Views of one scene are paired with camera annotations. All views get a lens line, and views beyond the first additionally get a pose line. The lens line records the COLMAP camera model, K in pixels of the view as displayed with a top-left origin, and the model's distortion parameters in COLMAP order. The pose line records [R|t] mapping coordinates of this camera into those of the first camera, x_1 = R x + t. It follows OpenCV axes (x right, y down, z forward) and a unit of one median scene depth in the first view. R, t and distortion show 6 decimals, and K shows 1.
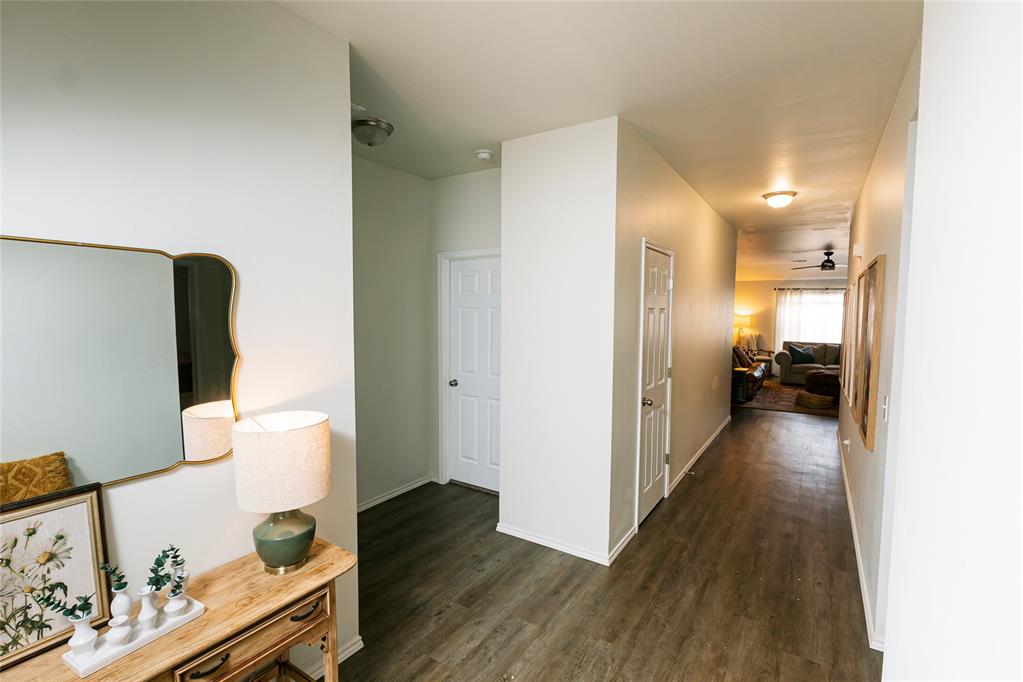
lens RADIAL K [[470.0, 0, 511.5], [0, 470.0, 341.0], [0, 0, 1]] dist [-0.001077, 0.000031]
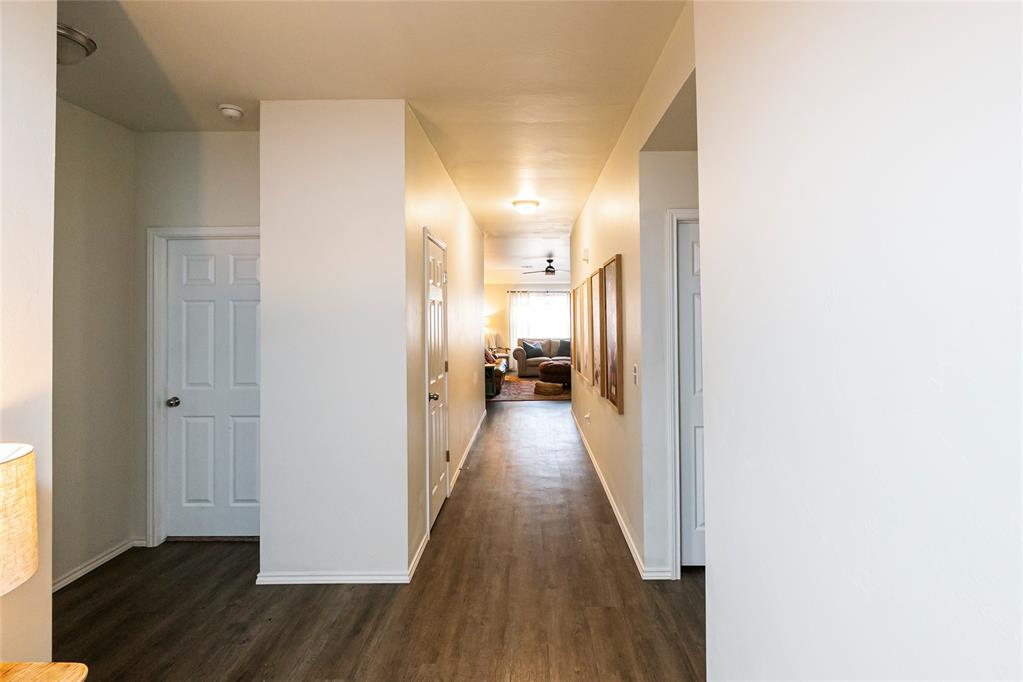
lens RADIAL K [[497.3, 0, 512.7], [0, 497.3, 309.4], [0, 0, 1]] dist [0.002140, 0.000766]
pose [[0.838768, -0.001030, 0.544488, -0.108176], [0.049503, 0.996001, -0.074375, 0.030235], [-0.542234, 0.089337, 0.835465, 0.040543]]
